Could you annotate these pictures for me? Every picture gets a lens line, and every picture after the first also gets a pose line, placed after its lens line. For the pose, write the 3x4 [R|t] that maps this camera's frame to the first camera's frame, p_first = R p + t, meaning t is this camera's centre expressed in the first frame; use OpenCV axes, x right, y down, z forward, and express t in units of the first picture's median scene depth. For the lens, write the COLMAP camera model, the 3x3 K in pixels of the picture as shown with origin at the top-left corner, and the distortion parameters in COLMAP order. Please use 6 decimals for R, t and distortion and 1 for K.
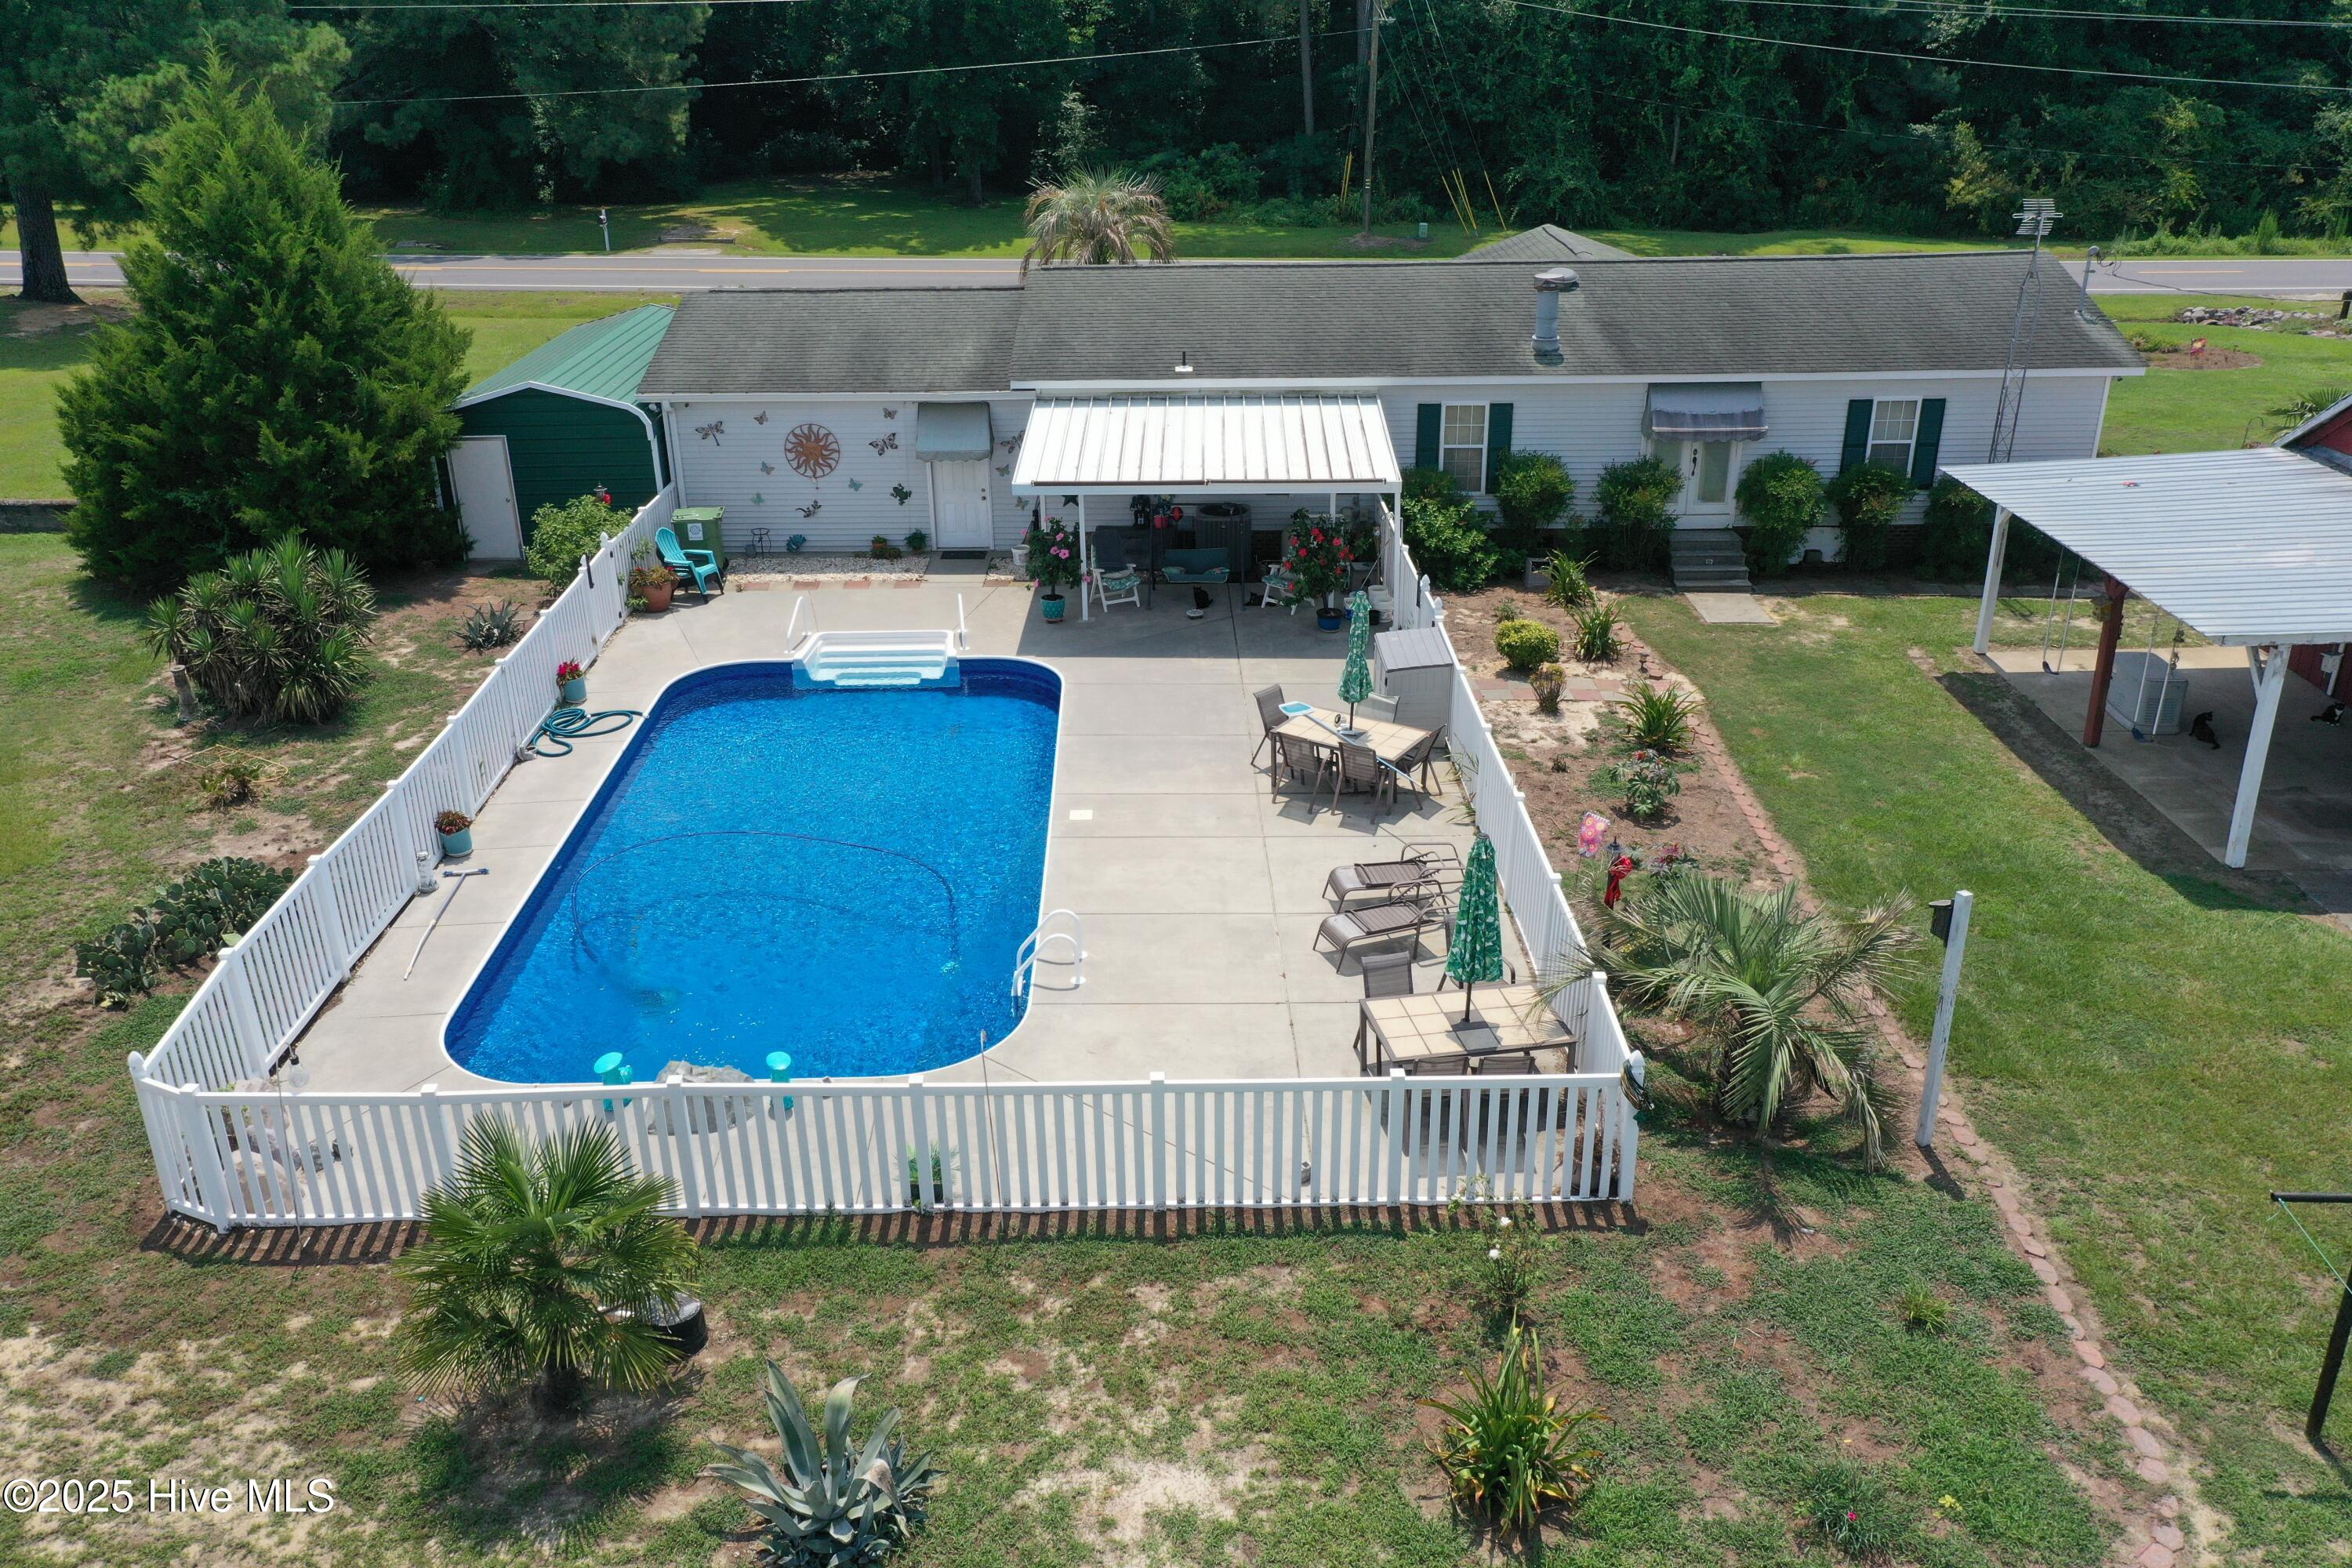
lens RADIAL K [[1864.6, 0, 1167.8], [0, 1864.6, 758.5], [0, 0, 1]] dist [0.024445, -0.008416]
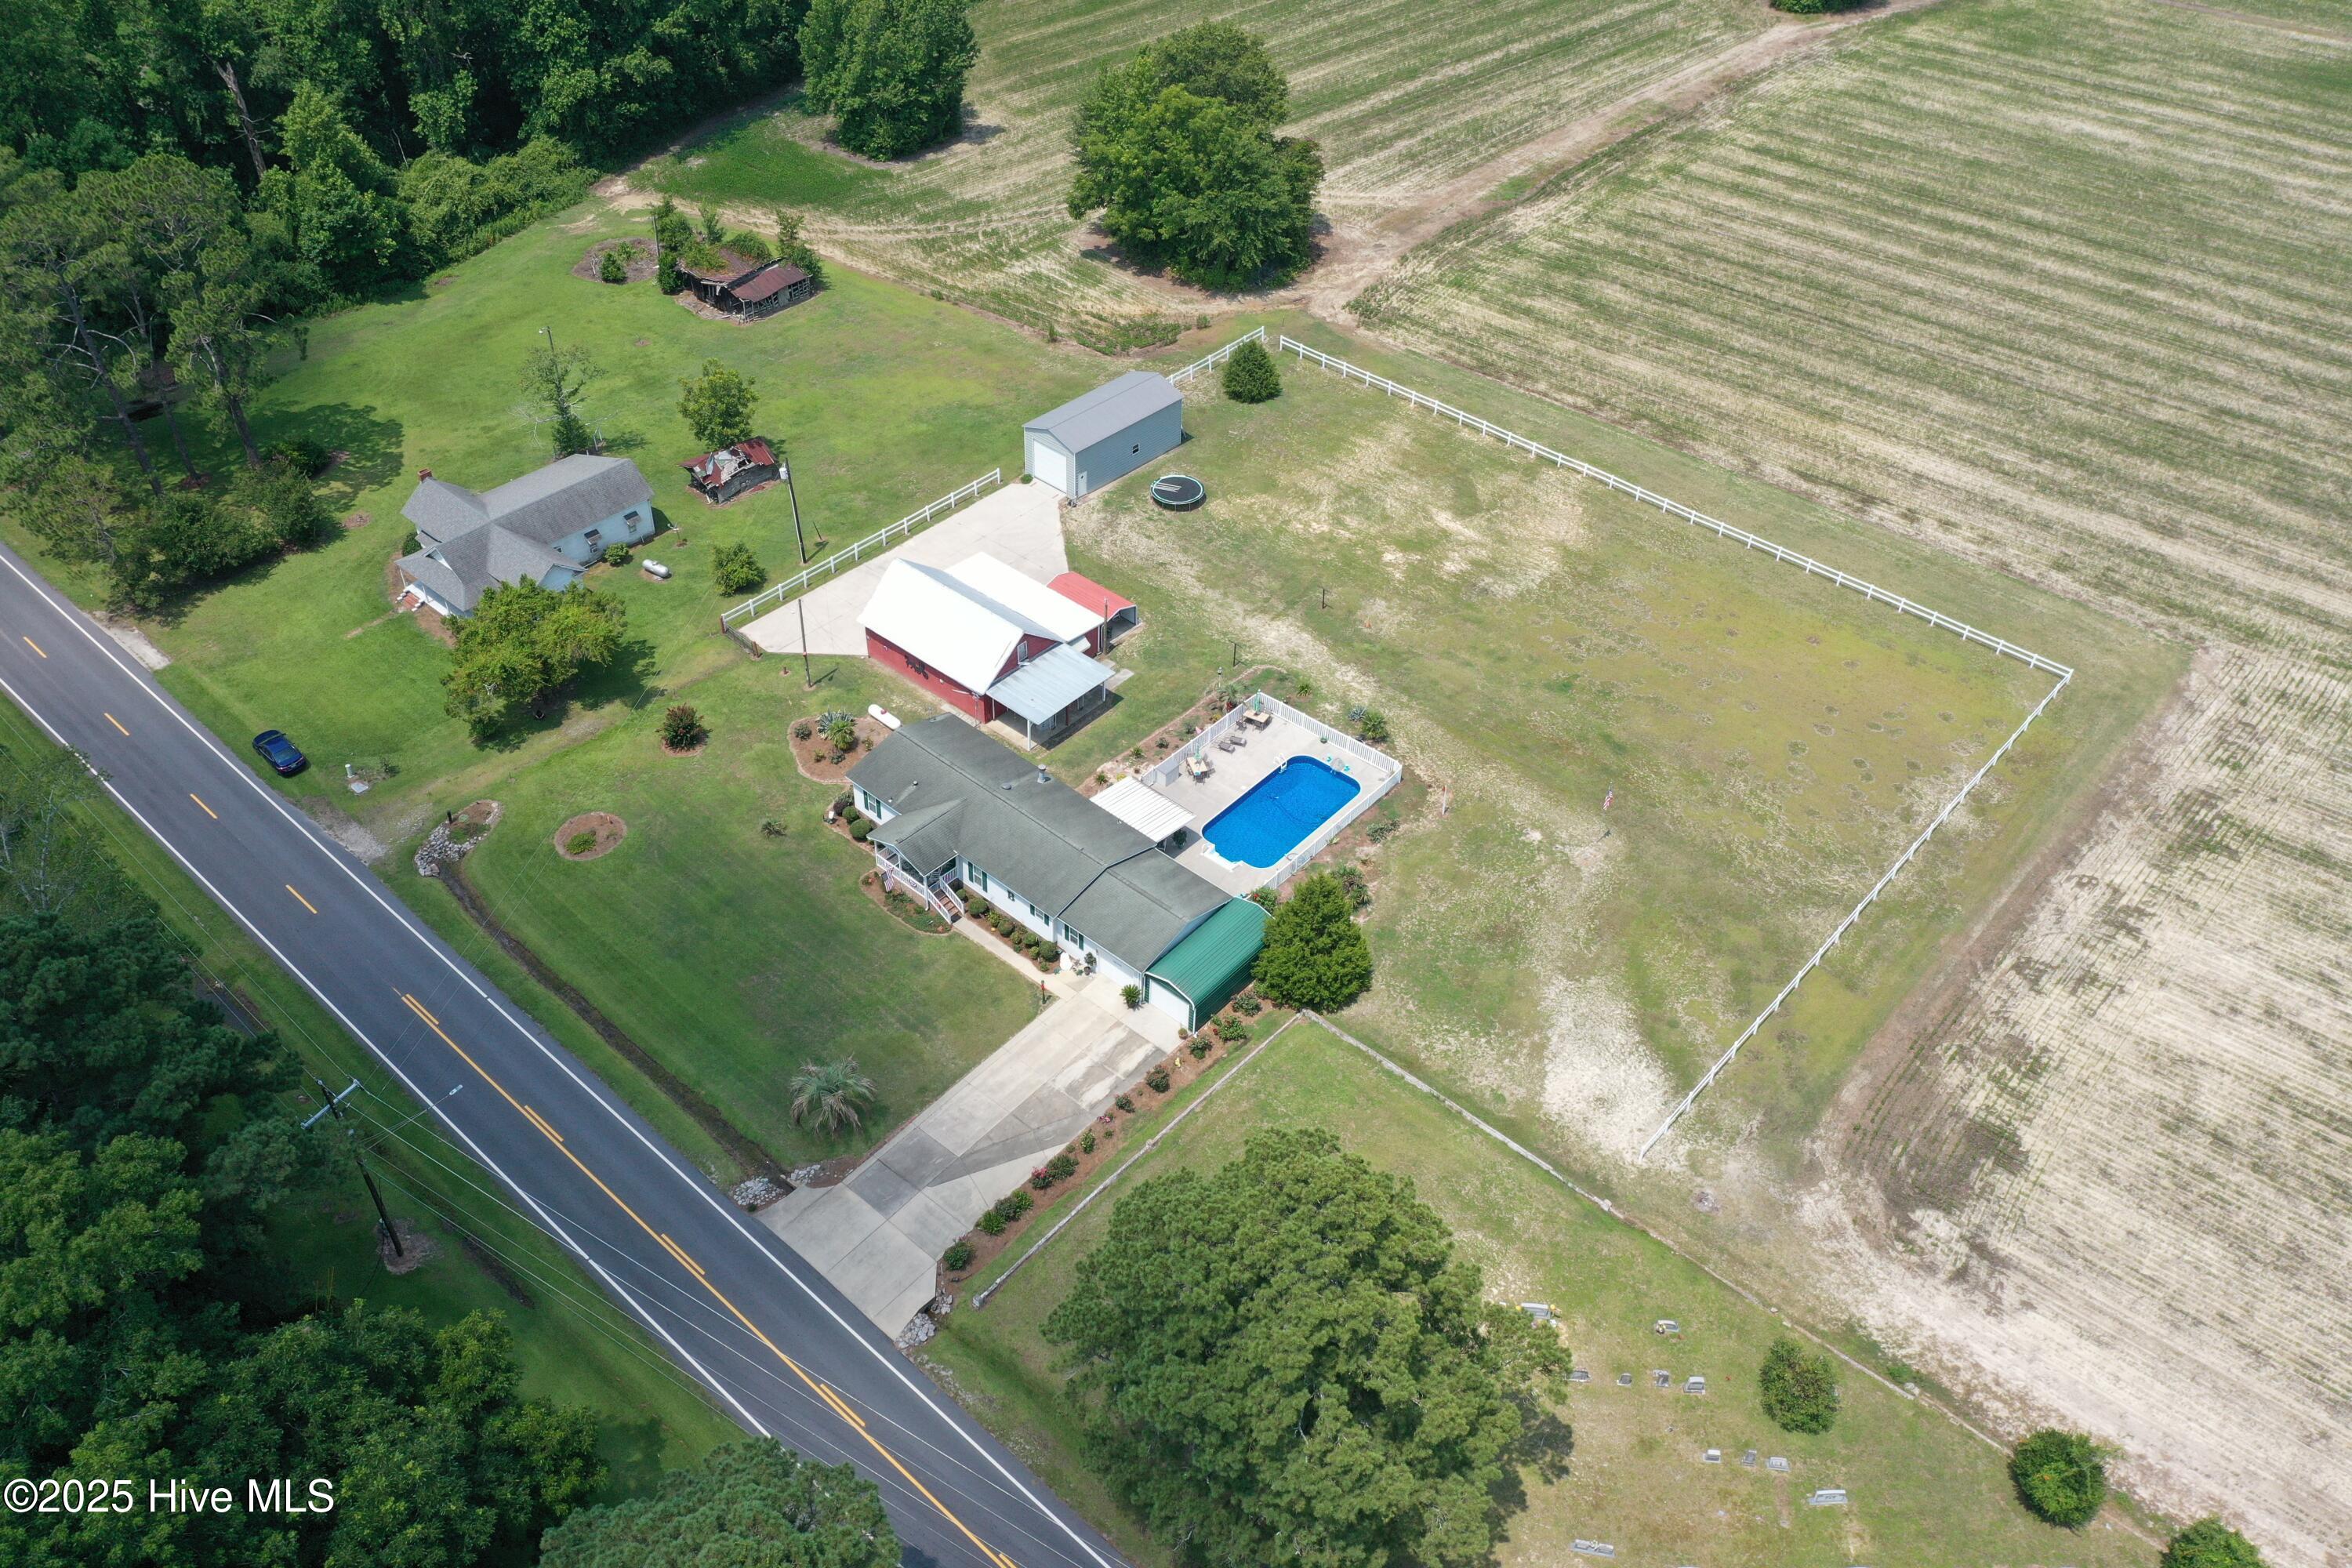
lens RADIAL K [[1864.6, 0, 1175.4], [0, 1864.6, 778.7], [0, 0, 1]] dist [0.024445, -0.008416]
pose [[-0.759288, -0.425641, 0.492252, -1.875354], [0.239172, 0.520964, 0.819386, -3.284174], [-0.605210, 0.739883, -0.293760, 1.971055]]
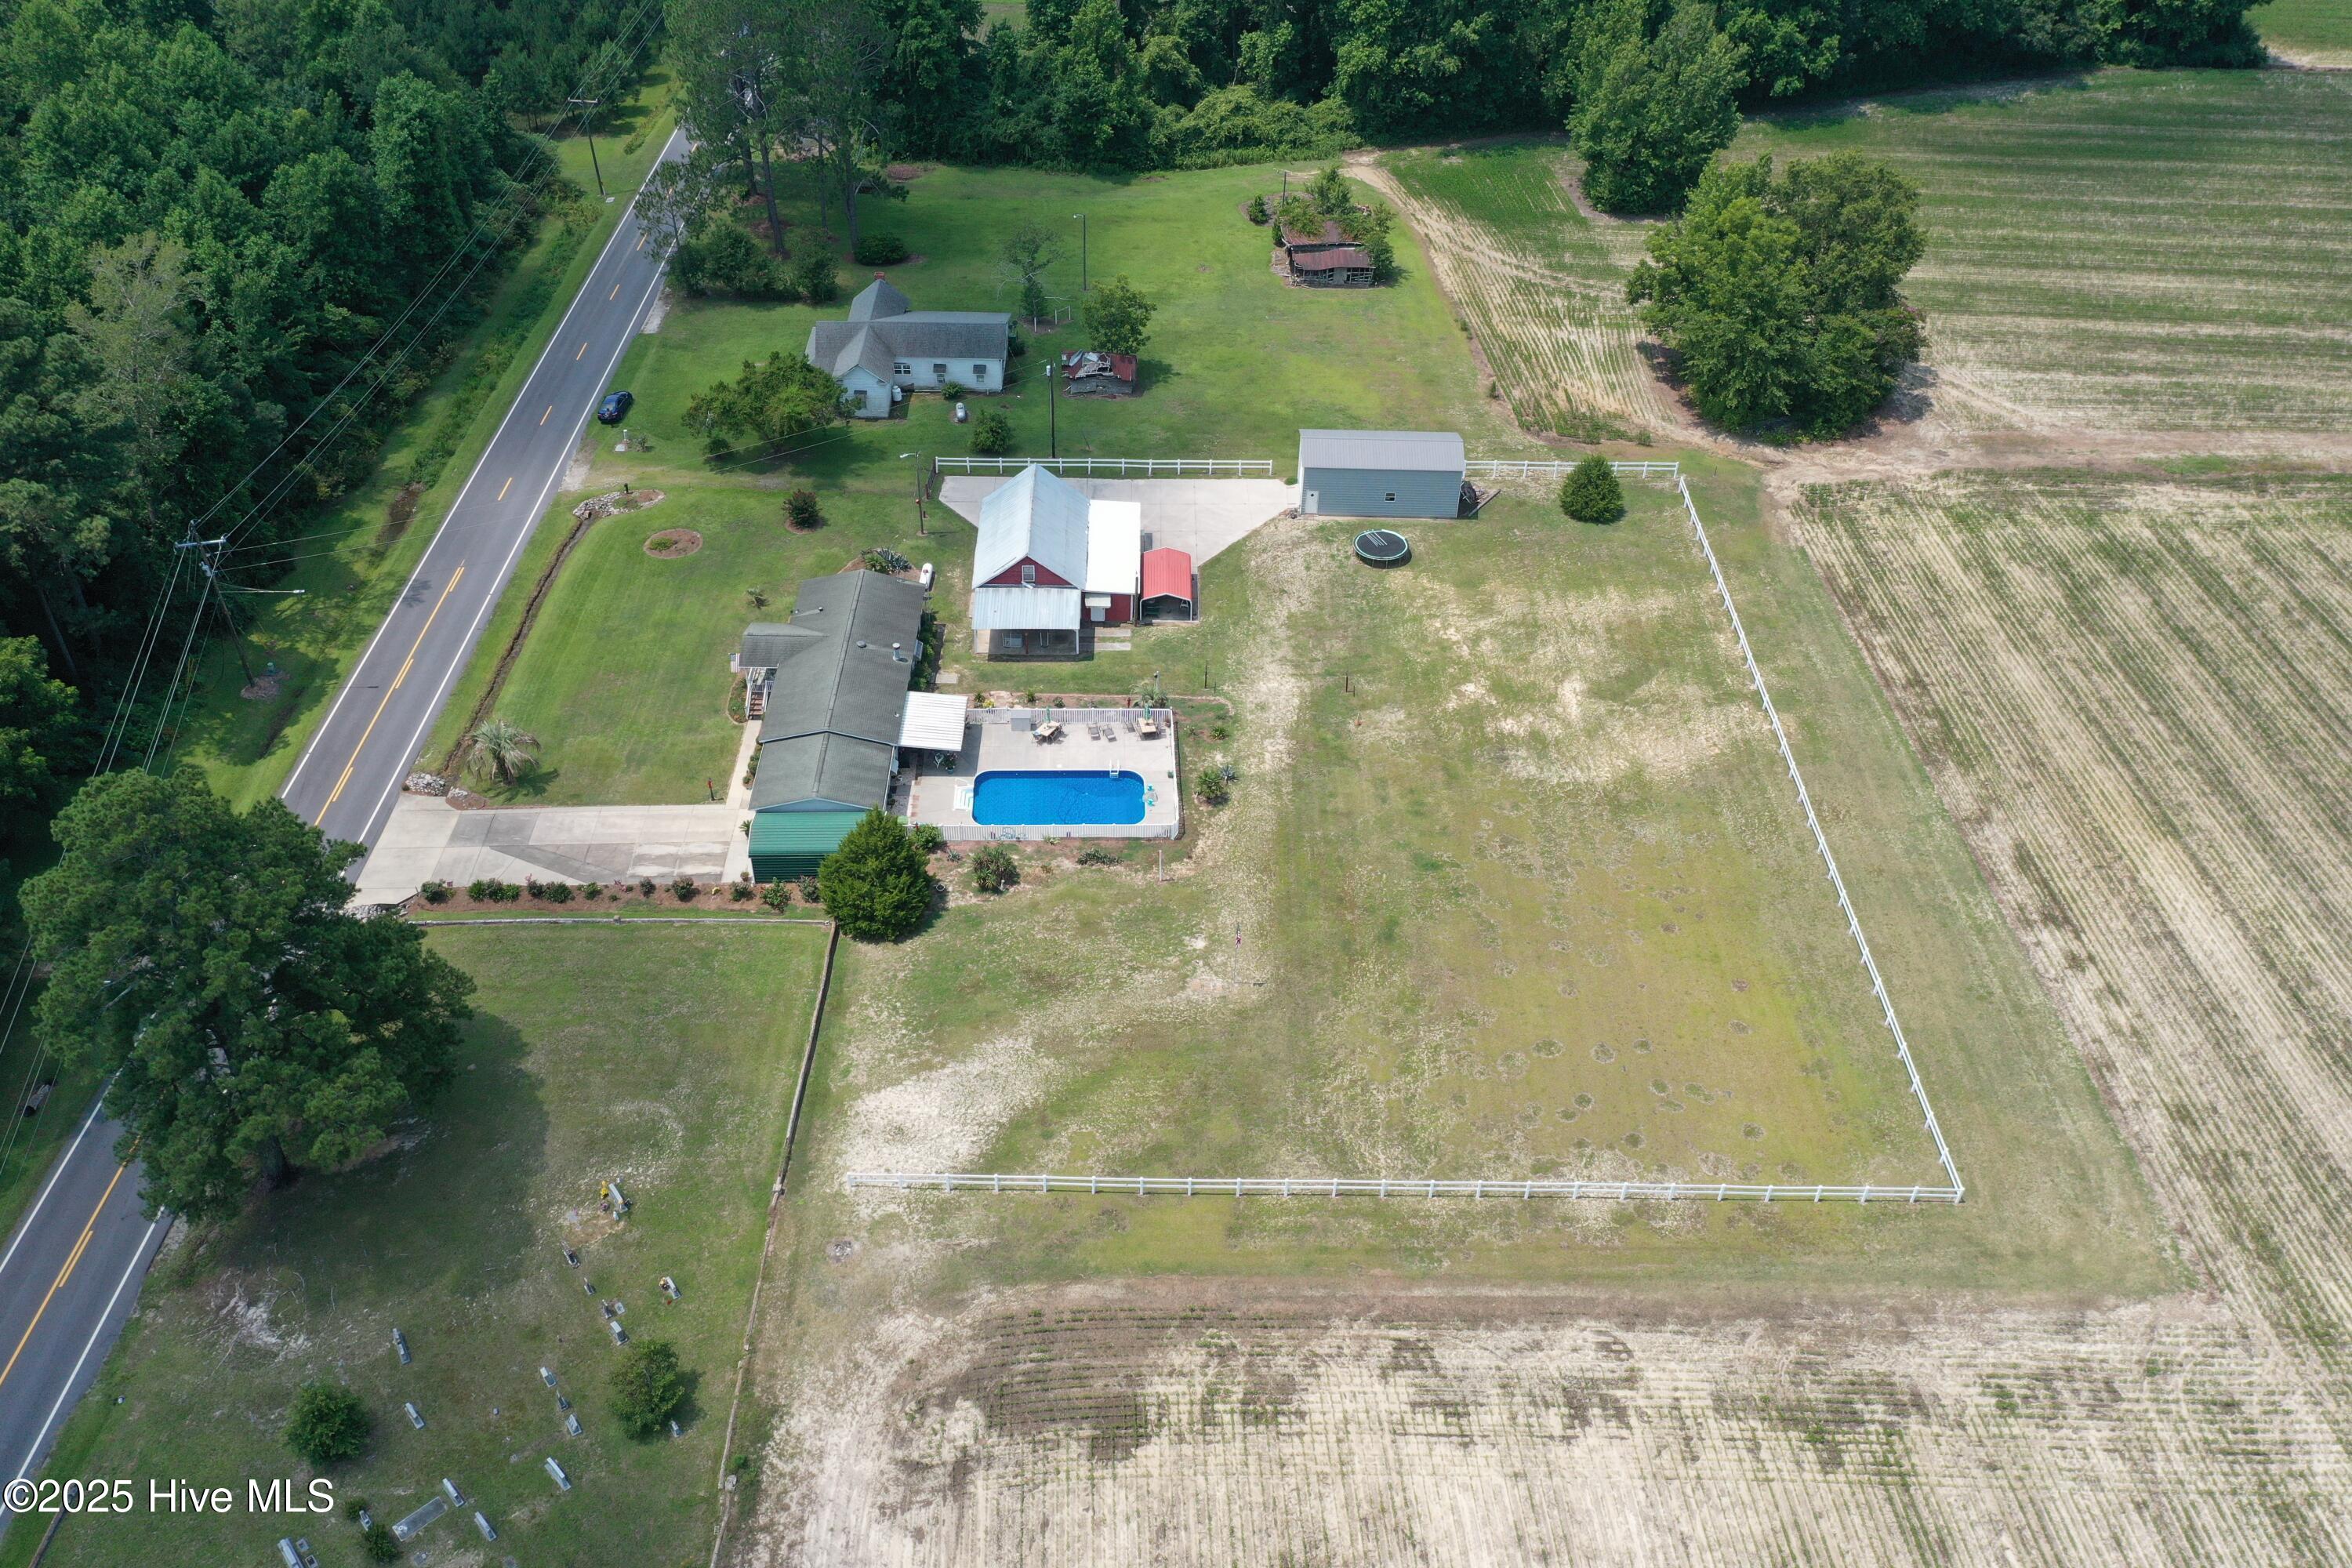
lens RADIAL K [[1864.6, 0, 1173.9], [0, 1864.6, 771.6], [0, 0, 1]] dist [0.024445, -0.008416]
pose [[-0.022091, -0.626401, 0.779188, -3.208156], [0.370663, 0.718702, 0.588283, -2.263898], [-0.928505, 0.301812, 0.216306, -0.376314]]
